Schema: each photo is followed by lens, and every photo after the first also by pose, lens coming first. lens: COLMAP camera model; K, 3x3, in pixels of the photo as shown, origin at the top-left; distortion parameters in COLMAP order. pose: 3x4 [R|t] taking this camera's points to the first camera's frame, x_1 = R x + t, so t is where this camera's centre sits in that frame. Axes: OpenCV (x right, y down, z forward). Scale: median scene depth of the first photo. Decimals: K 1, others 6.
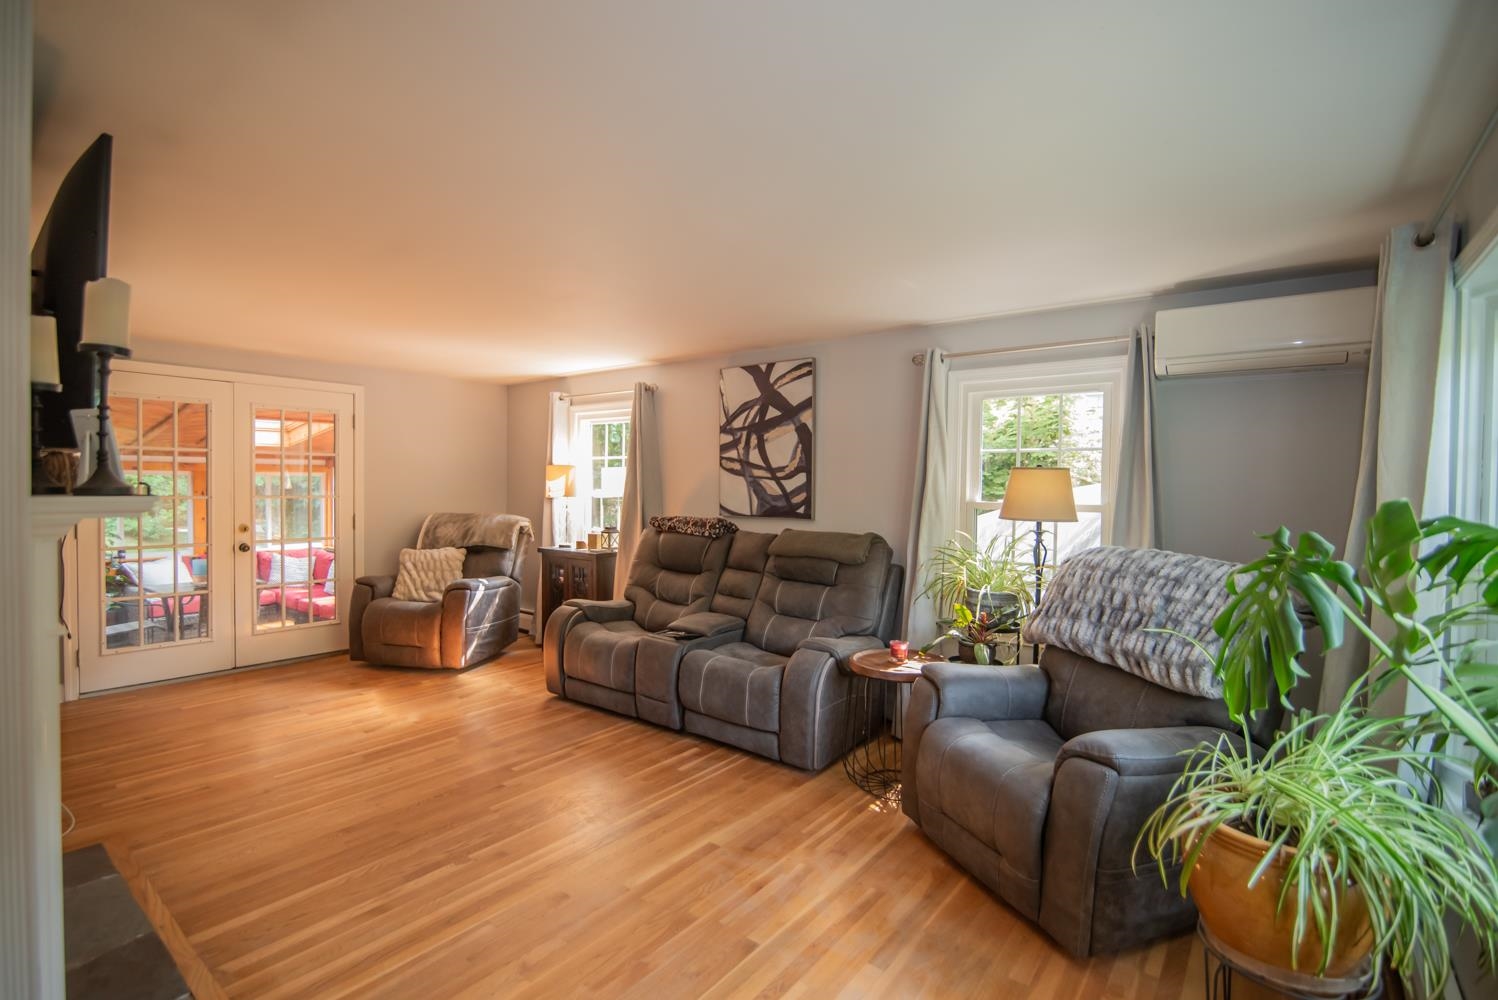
lens RADIAL K [[697.2, 0, 743.2], [0, 697.2, 502.1], [0, 0, 1]] dist [-0.014347, 0.000135]
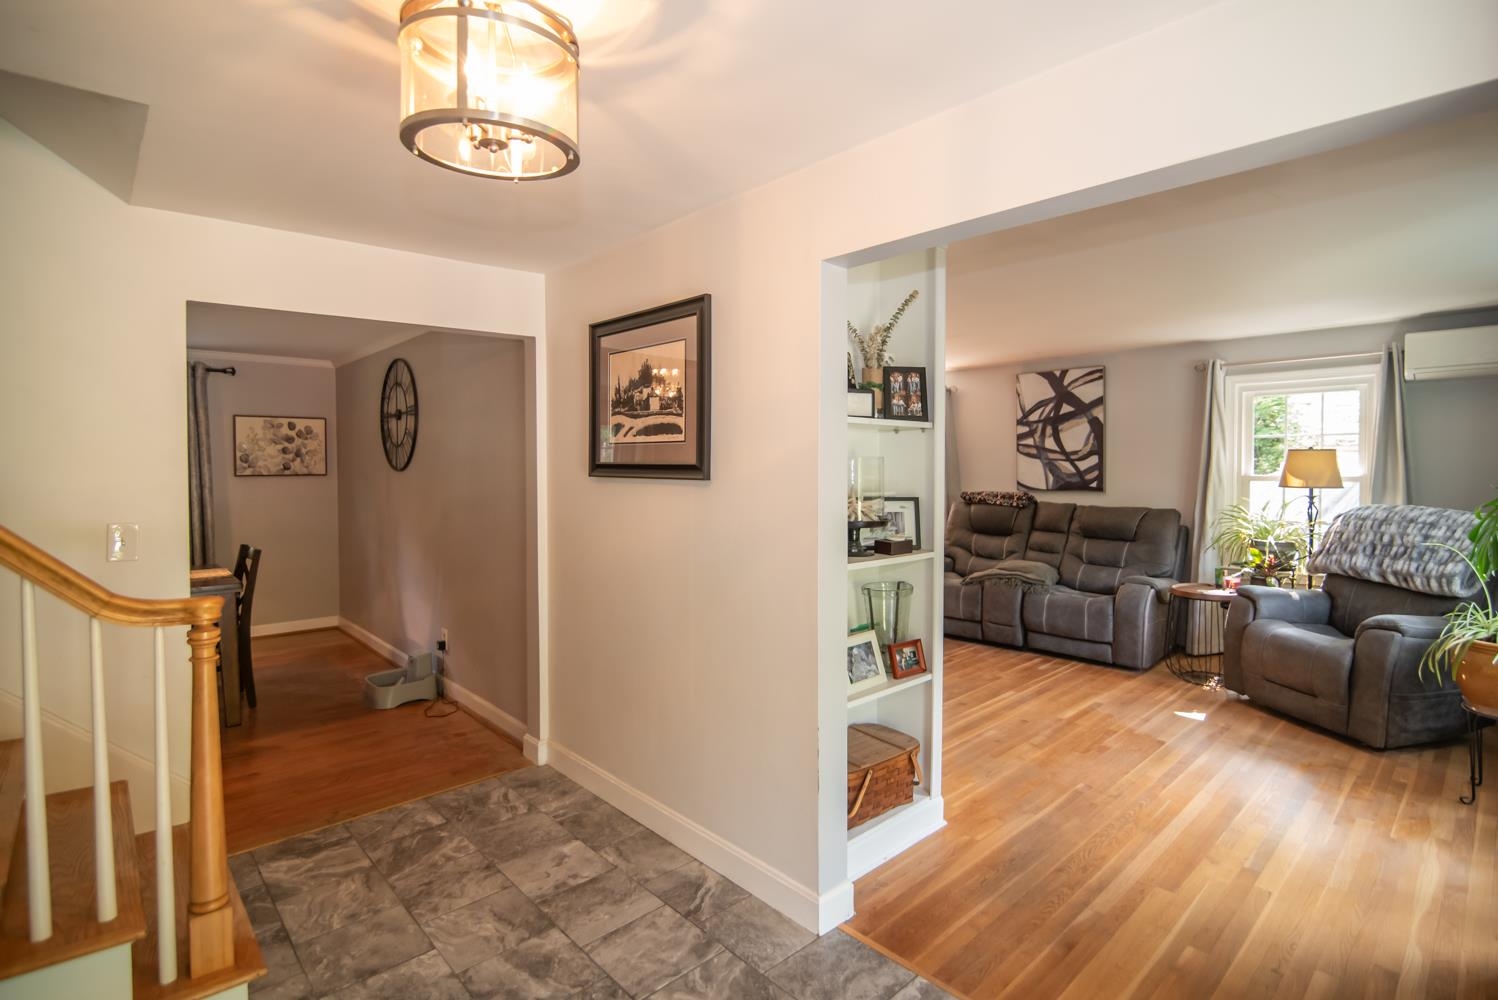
lens RADIAL K [[725.9, 0, 788.3], [0, 725.9, 482.8], [0, 0, 1]] dist [-0.017783, 0.000457]
pose [[0.991465, -0.014425, -0.129576, -0.304016], [0.013987, 0.999893, -0.004286, 0.006071], [0.129624, 0.002437, 0.991560, -0.393241]]
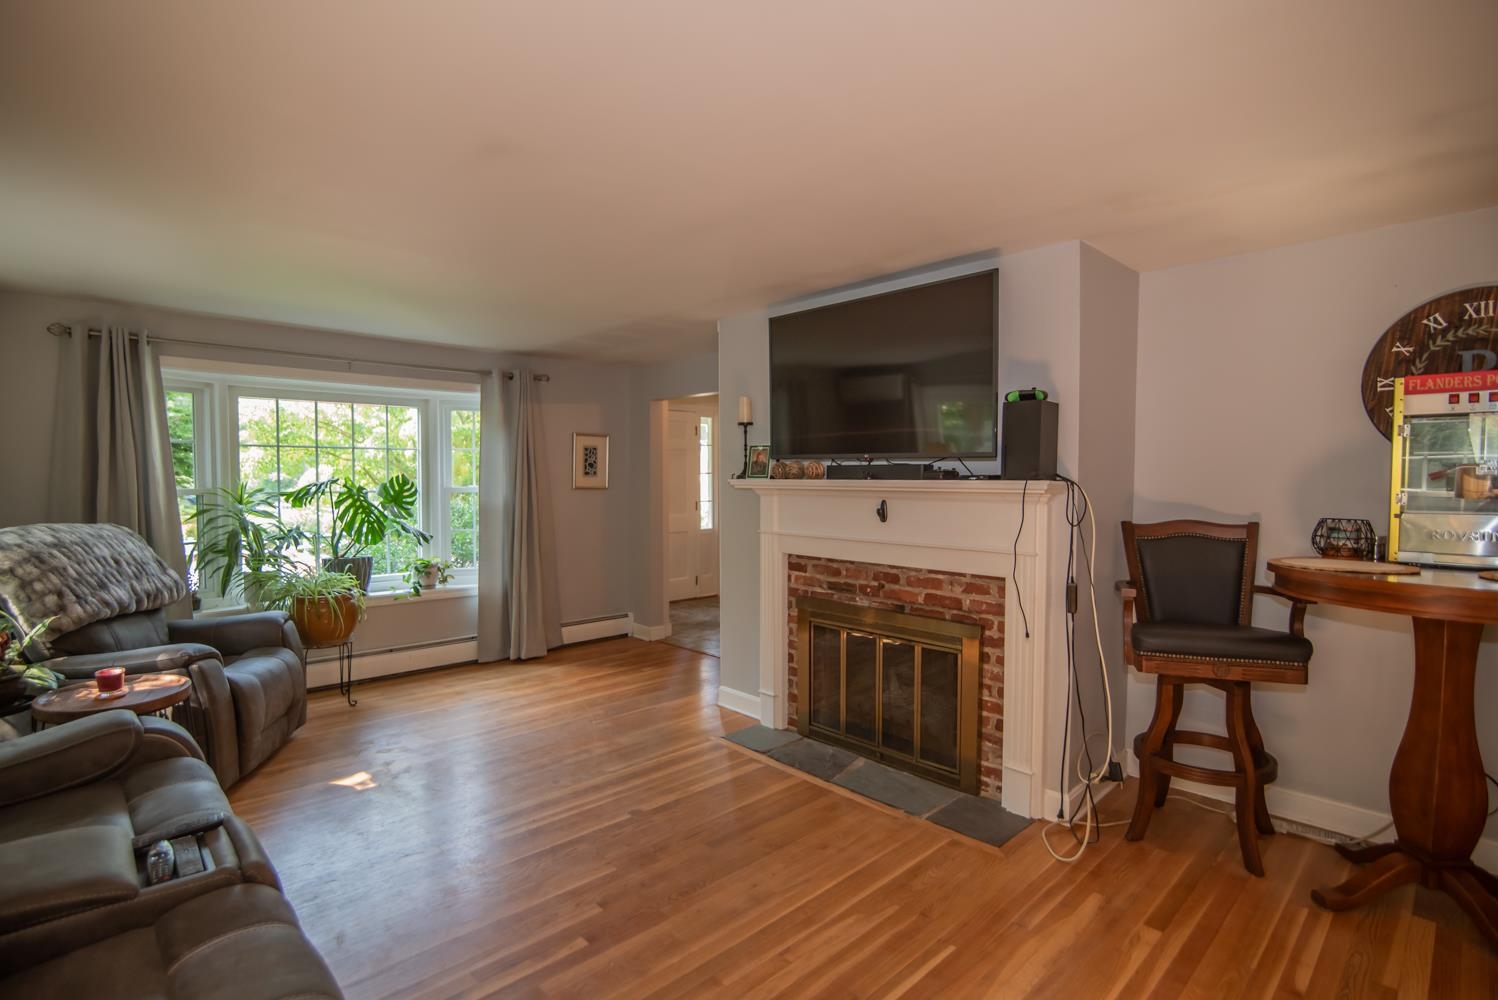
lens RADIAL K [[717.0, 0, 749.0], [0, 717.0, 500.0], [0, 0, 1]] dist [-0.029677, -0.000075]
pose [[-0.990607, -0.022303, 0.134911, -0.421441], [-0.014024, 0.997977, 0.062010, -0.034268], [-0.136021, 0.059536, -0.988916, 1.198386]]
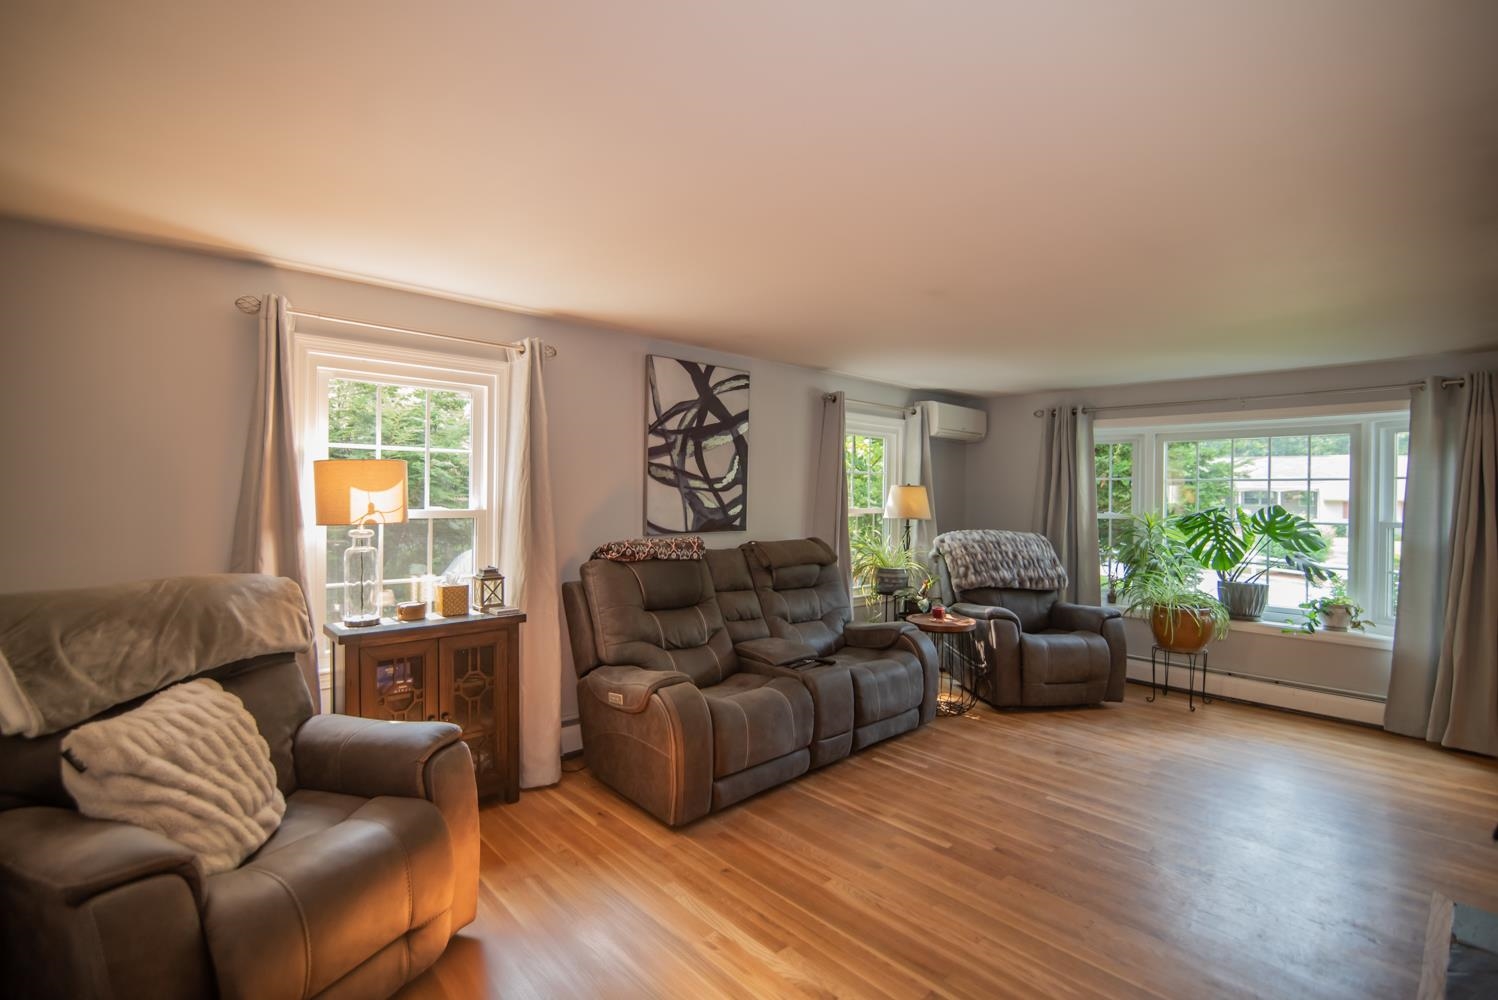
lens RADIAL K [[697.2, 0, 743.2], [0, 697.2, 502.1], [0, 0, 1]] dist [-0.014347, 0.000135]
pose [[0.155429, -0.022421, 0.987593, -0.902465], [0.014563, 0.999686, 0.020404, -0.037577], [-0.987740, 0.011211, 0.155706, 0.845982]]
